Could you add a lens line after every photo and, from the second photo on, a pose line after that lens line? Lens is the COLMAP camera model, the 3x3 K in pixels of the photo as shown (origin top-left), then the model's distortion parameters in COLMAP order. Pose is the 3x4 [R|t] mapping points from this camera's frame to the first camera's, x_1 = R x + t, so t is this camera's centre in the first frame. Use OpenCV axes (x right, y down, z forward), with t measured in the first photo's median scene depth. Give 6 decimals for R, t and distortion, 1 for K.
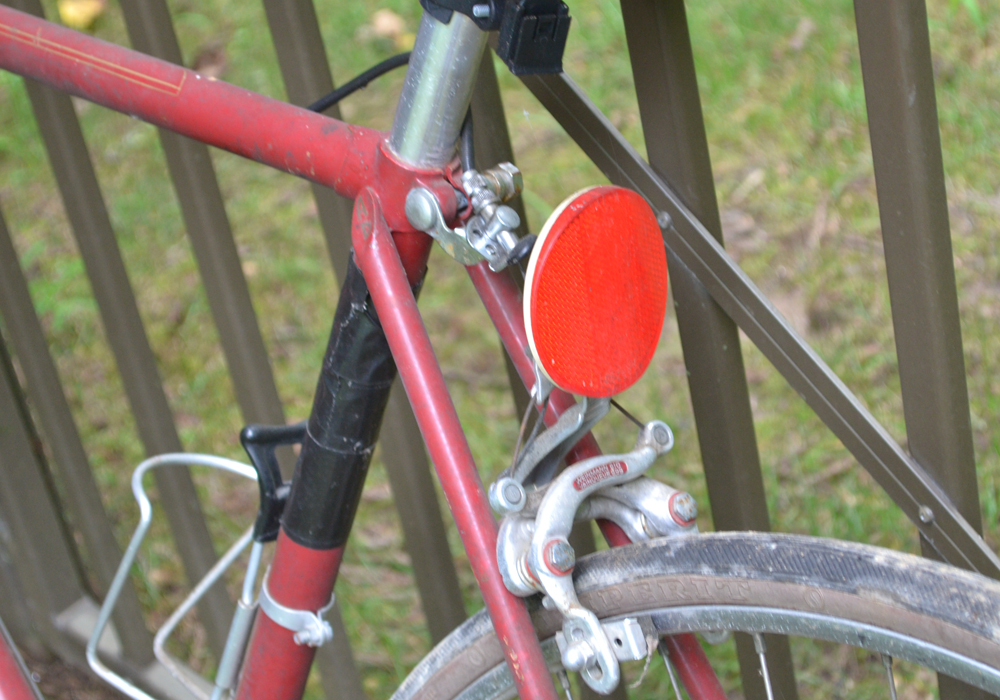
lens RADIAL K [[2833.5, 0, 500.0], [0, 2833.5, 350.0], [0, 0, 1]] dist [-0.009017, 0.919923]
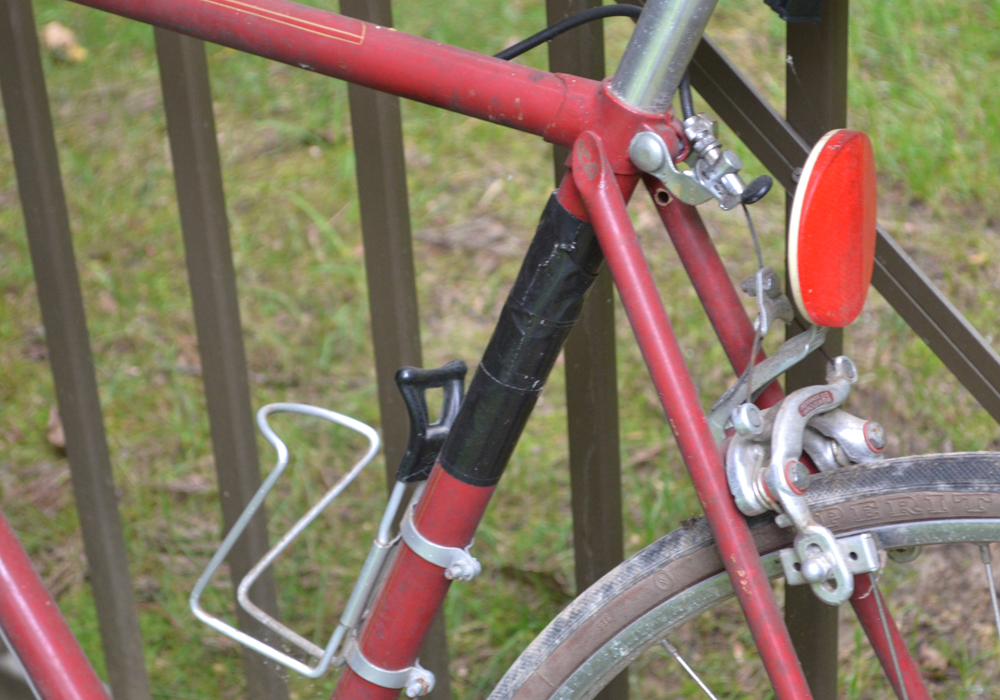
lens RADIAL K [[2833.5, 0, 500.0], [0, 2833.5, 350.0], [0, 0, 1]] dist [-0.009017, 0.919923]
pose [[0.976846, 0.006896, 0.213832, -0.306861], [-0.002709, 0.999799, -0.019868, 0.045313], [-0.213926, 0.018829, 0.976668, -0.018515]]
